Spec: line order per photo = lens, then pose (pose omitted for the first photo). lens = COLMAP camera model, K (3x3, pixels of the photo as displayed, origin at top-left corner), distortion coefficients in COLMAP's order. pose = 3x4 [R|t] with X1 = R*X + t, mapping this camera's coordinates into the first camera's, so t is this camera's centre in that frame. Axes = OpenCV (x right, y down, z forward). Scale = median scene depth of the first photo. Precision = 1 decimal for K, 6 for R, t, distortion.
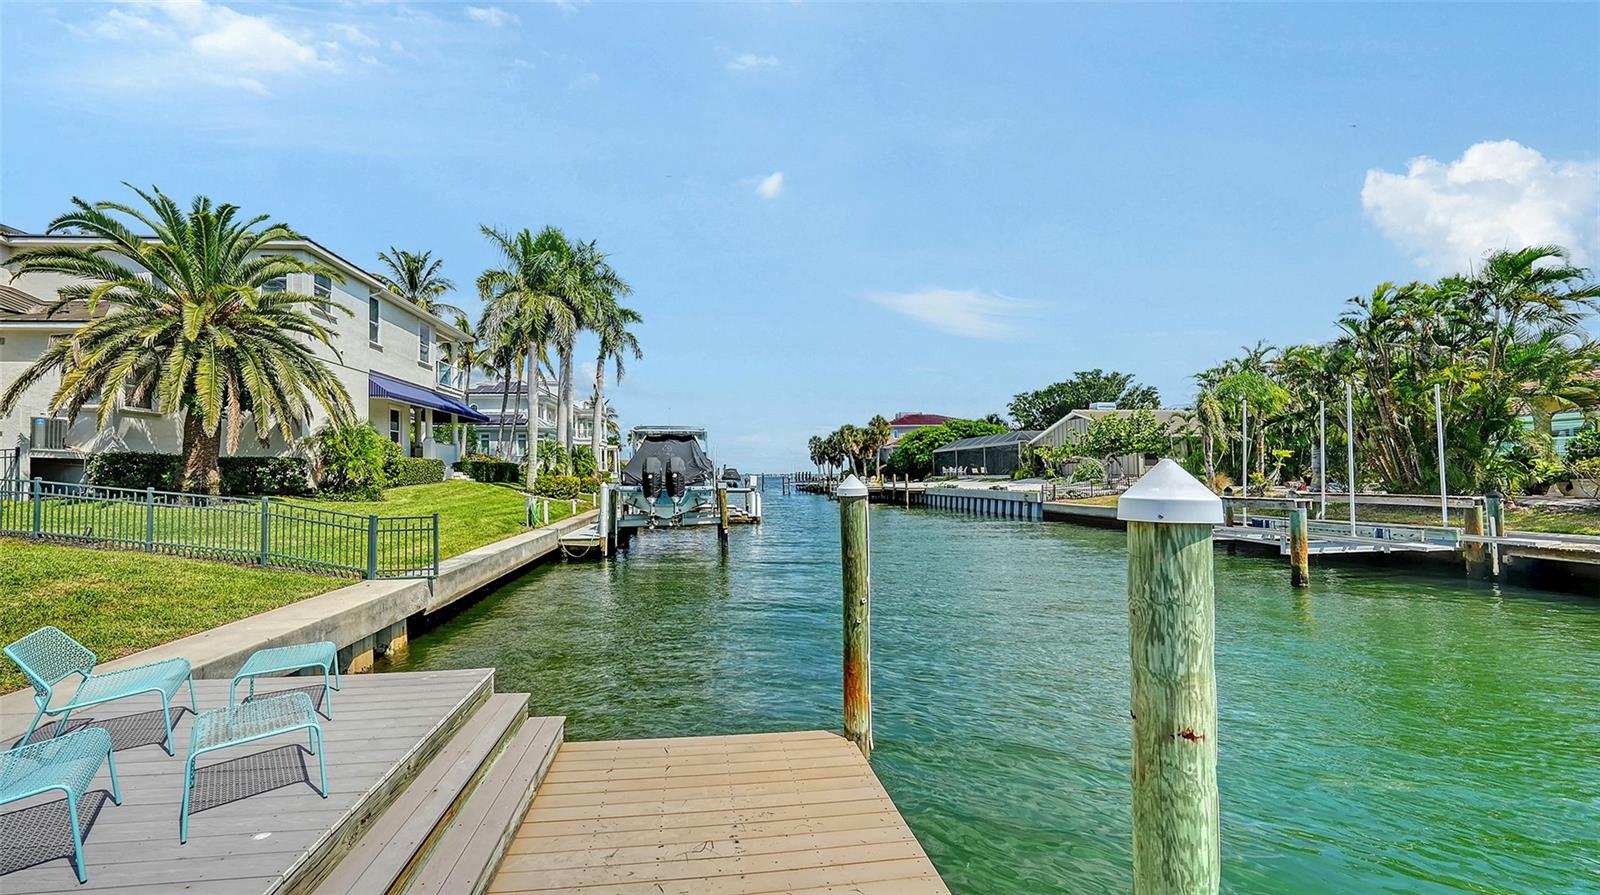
lens RADIAL K [[564.0, 0, 764.7], [0, 564.0, 469.9], [0, 0, 1]] dist [-0.000698, -0.000618]
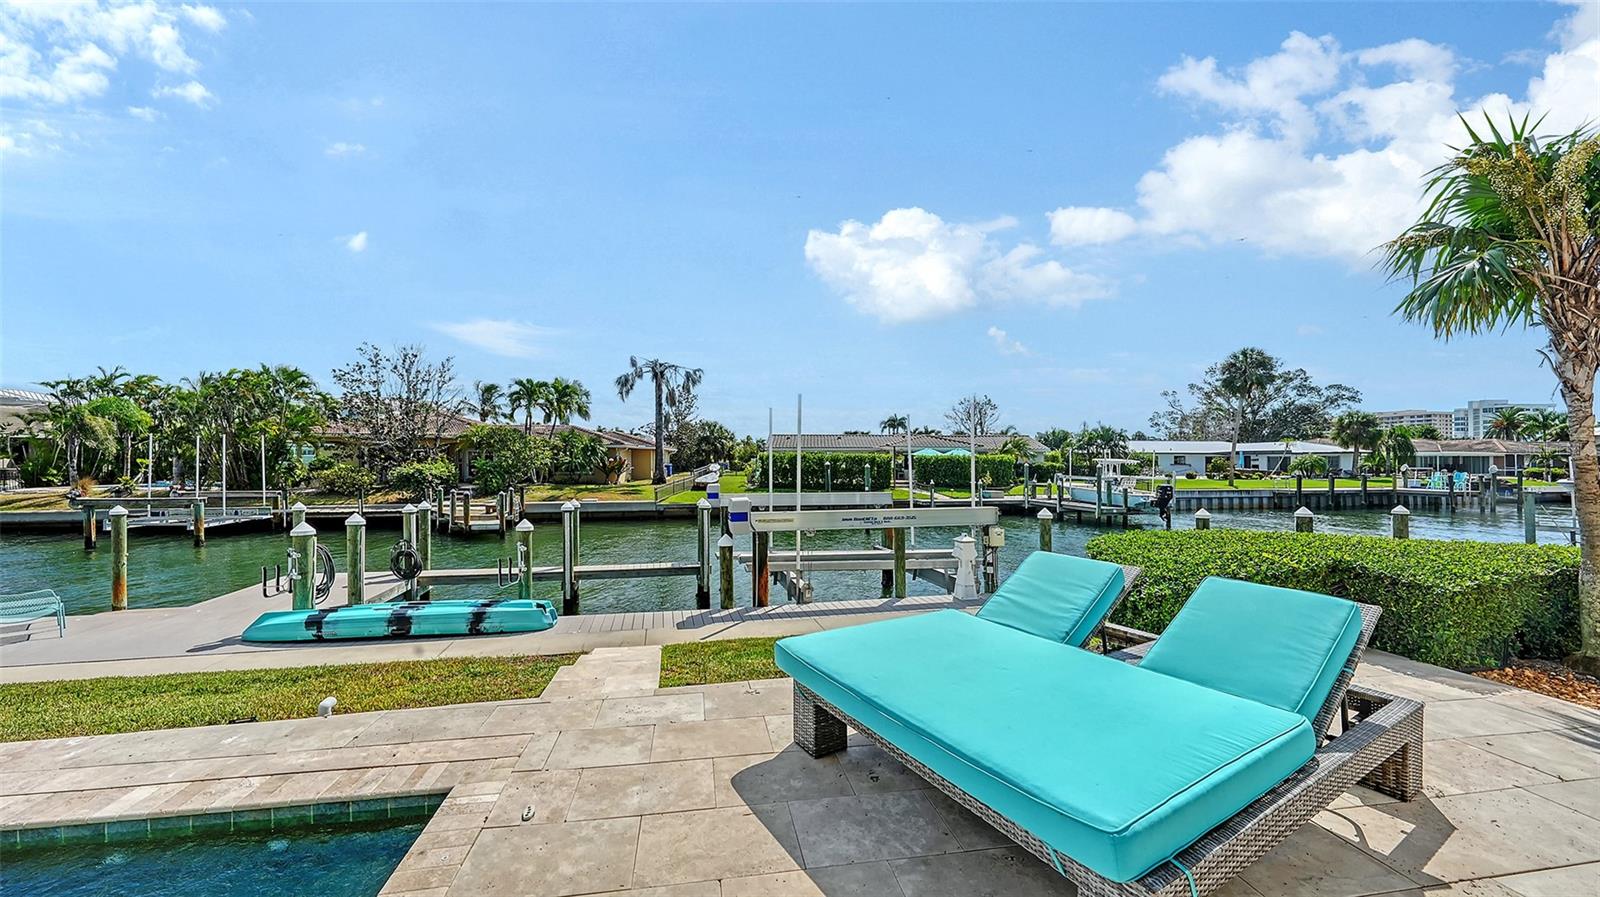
lens RADIAL K [[564.0, 0, 784.0], [0, 564.0, 465.8], [0, 0, 1]] dist [-0.000698, -0.000618]
pose [[-0.107843, -0.002145, 0.994166, -0.400596], [-0.014483, 0.999895, 0.000587, -0.029867], [-0.994062, -0.014335, -0.107863, -0.251995]]
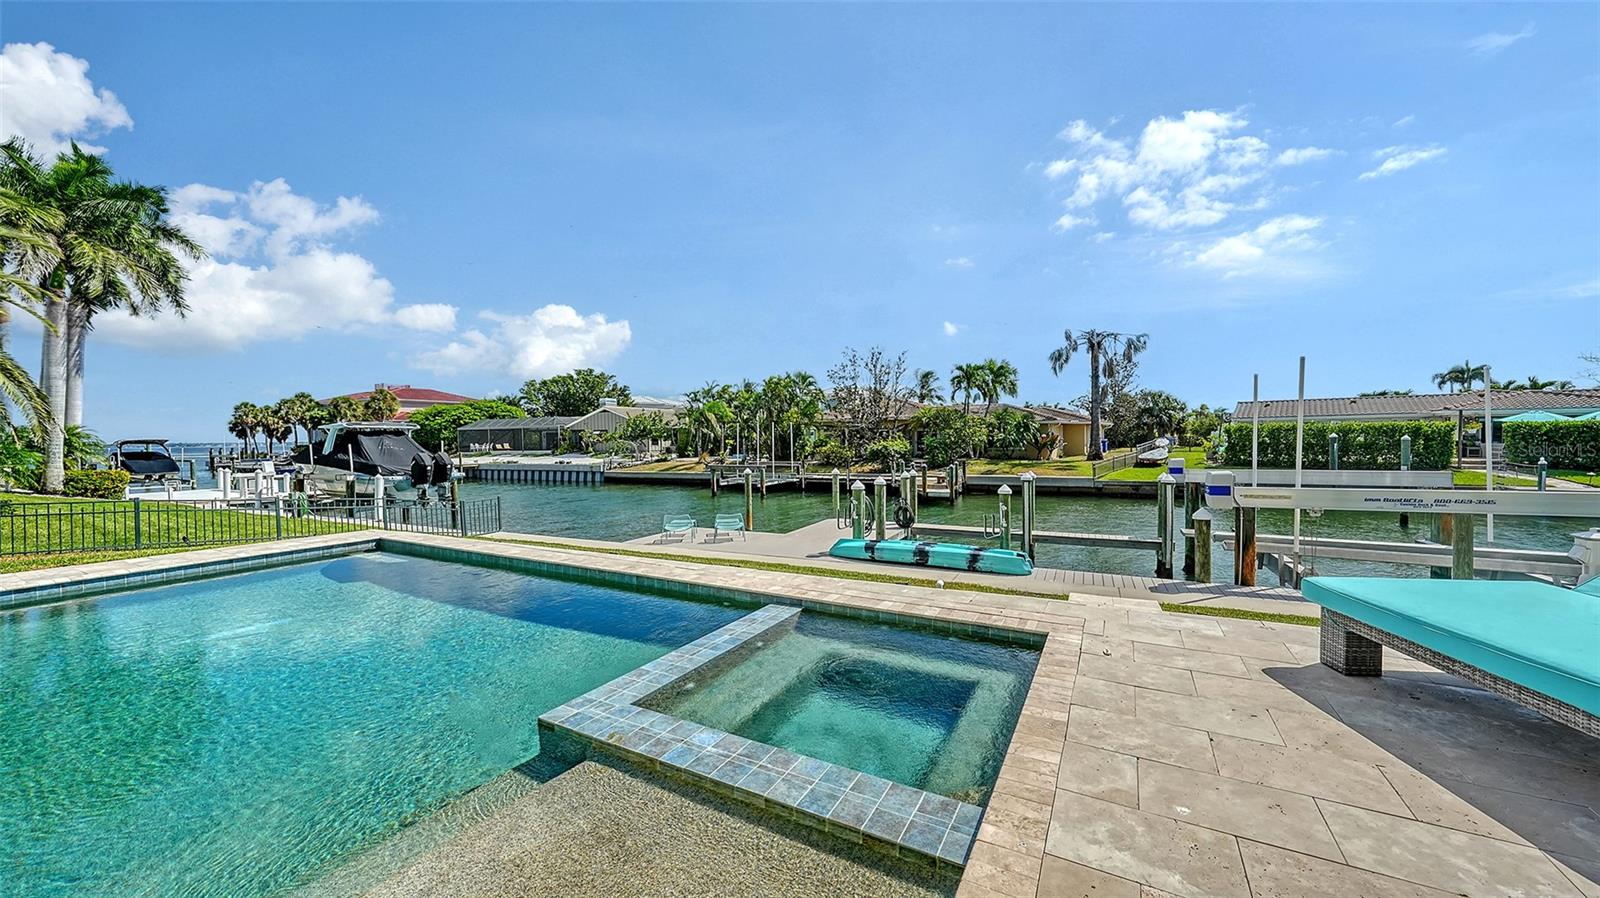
lens RADIAL K [[564.0, 0, 817.2], [0, 564.0, 460.5], [0, 0, 1]] dist [-0.000698, -0.000618]
pose [[0.523391, -0.031315, 0.851517, -0.459507], [-0.002149, 0.999273, 0.038069, -0.028247], [-0.852090, -0.021755, 0.522944, -0.235348]]
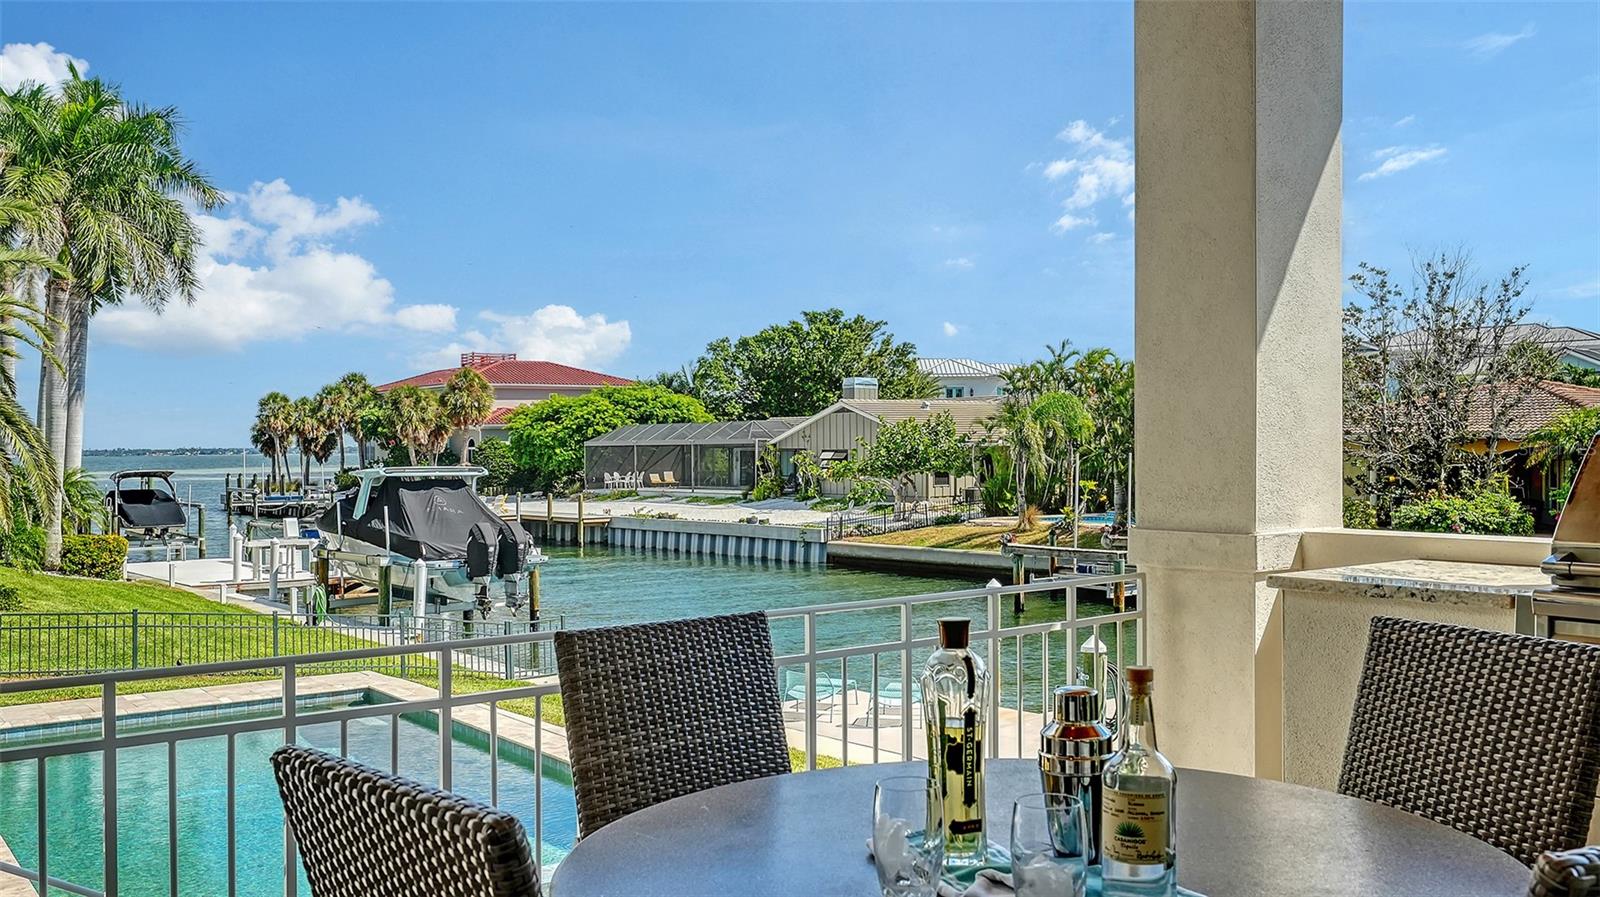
lens RADIAL K [[1400.2, 0, 799.5], [0, 1400.2, 459.1], [0, 0, 1]] dist [0.016875, -0.009874]
pose [[0.835720, -0.005449, 0.549129, -0.487657], [-0.003788, 0.999870, 0.015687, -0.073174], [-0.549143, -0.015191, 0.835590, -0.431281]]
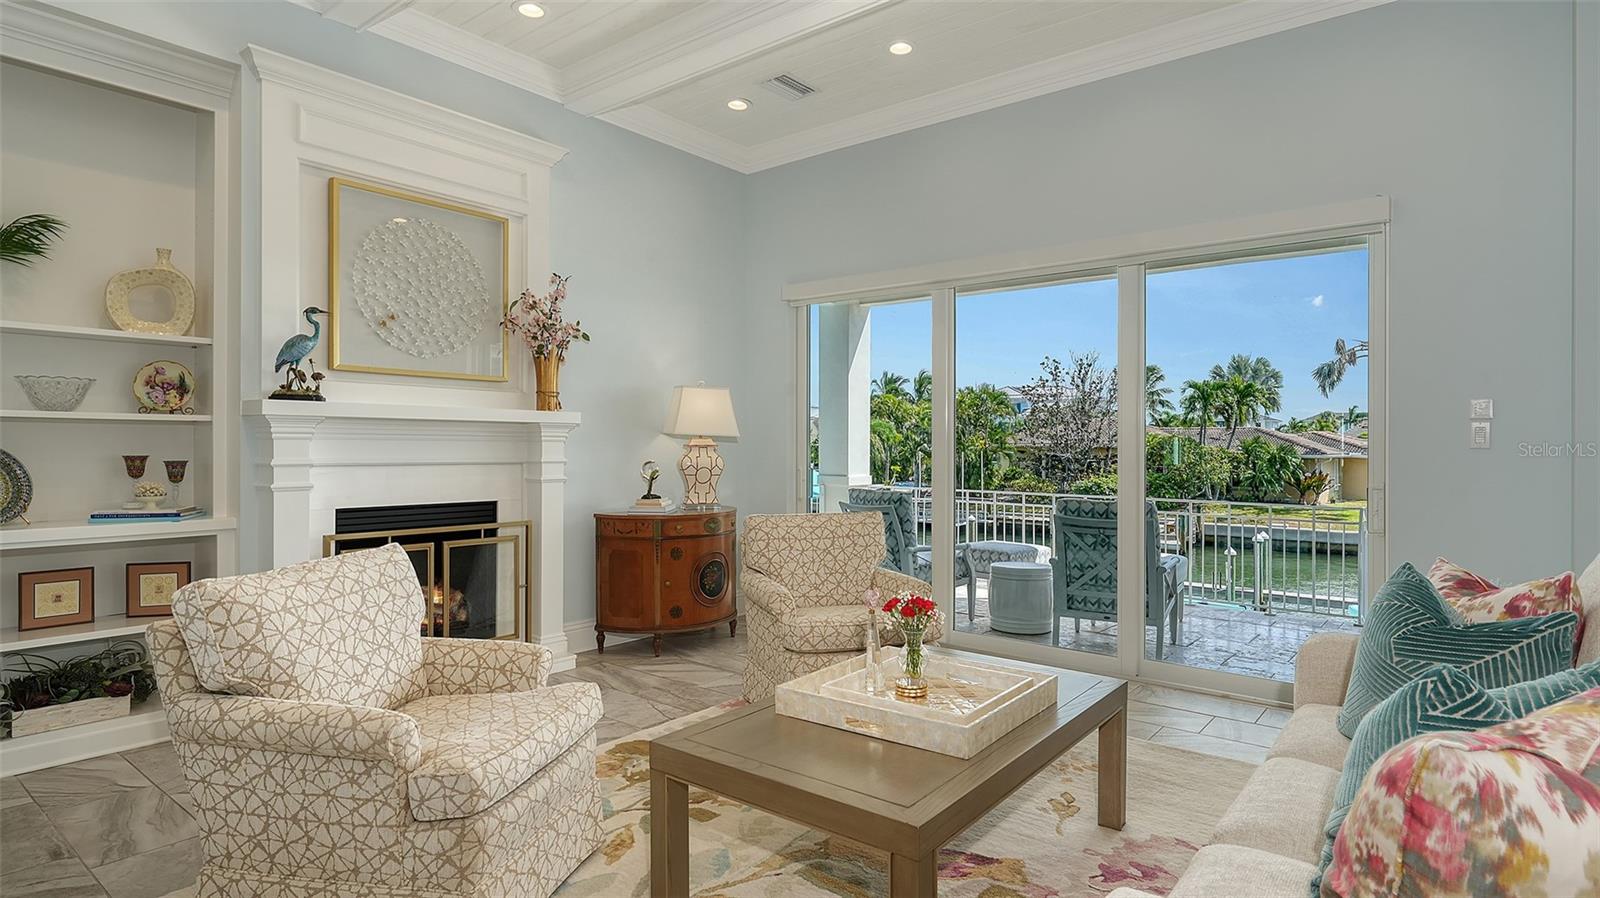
lens RADIAL K [[860.3, 0, 830.8], [0, 860.3, 435.4], [0, 0, 1]] dist [0.001105, -0.001150]
pose [[0.647821, 0.020925, 0.761505, -0.784751], [-0.023496, 0.999696, -0.007483, -0.072029], [-0.761430, -0.013045, 0.648116, -0.340753]]
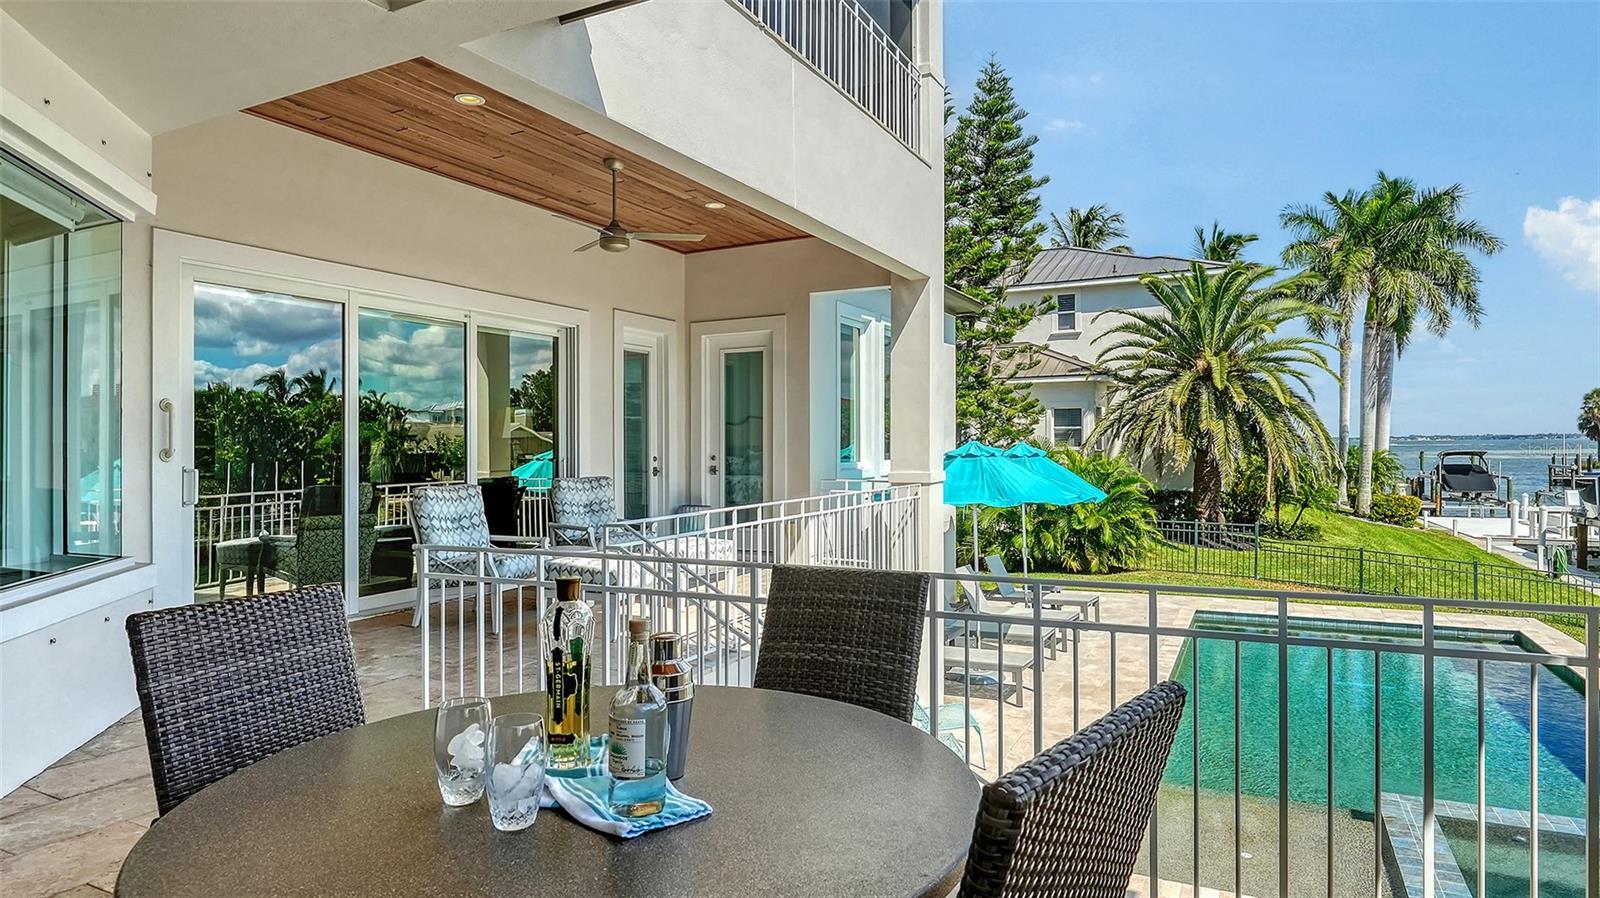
lens RADIAL K [[905.9, 0, 814.5], [0, 905.9, 437.5], [0, 0, 1]] dist [-0.002905, -0.000337]
pose [[0.870918, -0.006398, -0.491387, -0.409818], [0.011100, 0.999916, 0.006653, -0.073661], [0.491303, -0.011249, 0.870916, -0.421944]]
